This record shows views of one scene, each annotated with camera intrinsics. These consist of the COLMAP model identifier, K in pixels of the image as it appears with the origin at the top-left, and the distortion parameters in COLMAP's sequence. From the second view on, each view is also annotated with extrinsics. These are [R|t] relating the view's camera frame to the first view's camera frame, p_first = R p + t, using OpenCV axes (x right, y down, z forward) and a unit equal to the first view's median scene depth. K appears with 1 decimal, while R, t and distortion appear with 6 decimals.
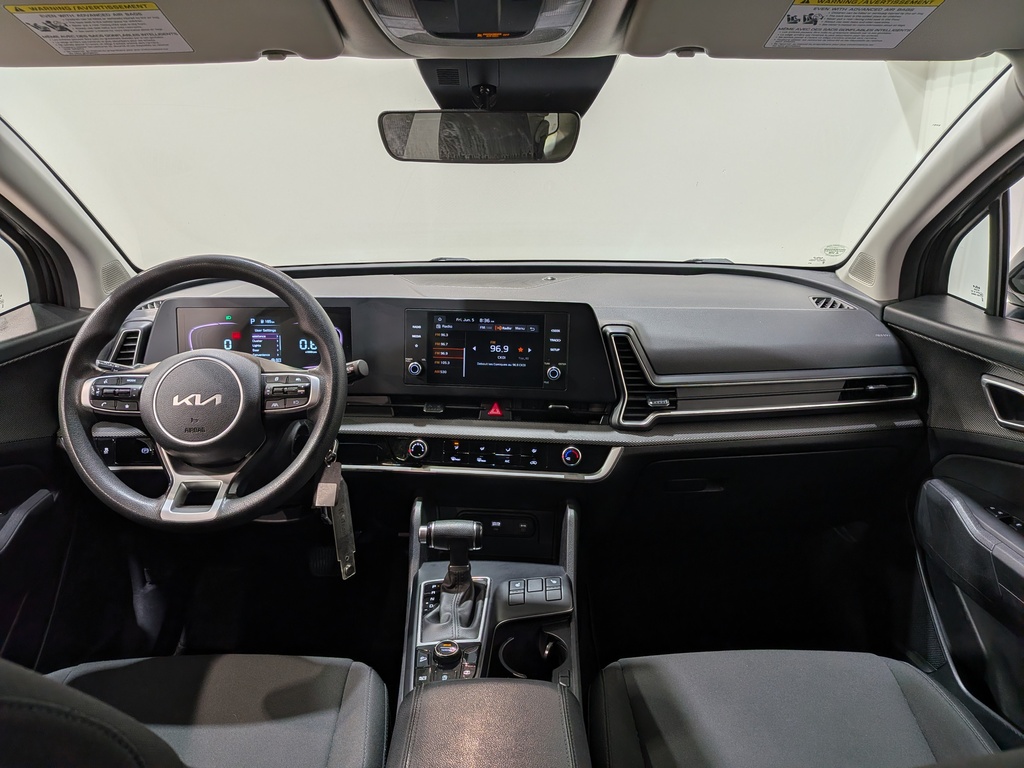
lens RADIAL K [[750.0, 0, 508.3], [0, 750.0, 373.8], [0, 0, 1]] dist [0.065595, -0.117555]
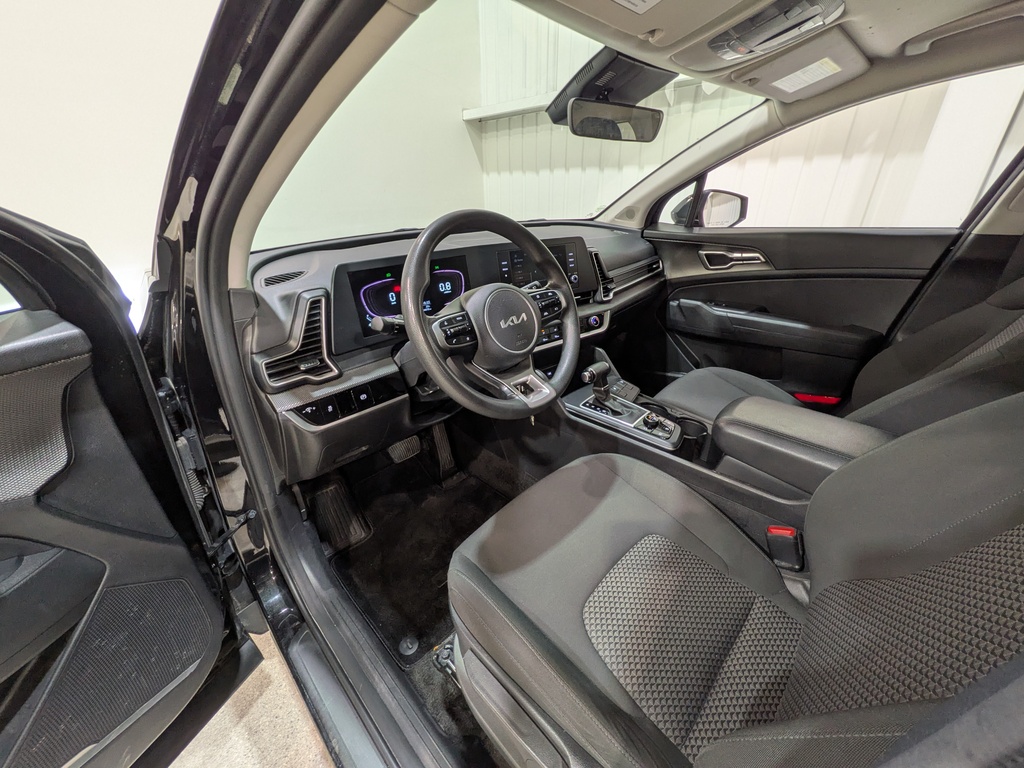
lens RADIAL K [[409.9, 0, 520.2], [0, 409.9, 379.4], [0, 0, 1]] dist [0.001265, 0.000011]
pose [[0.701339, -0.305267, 0.644155, -0.734055], [0.199734, 0.951619, 0.233510, -0.026604], [-0.684273, -0.035110, 0.728380, 0.374472]]
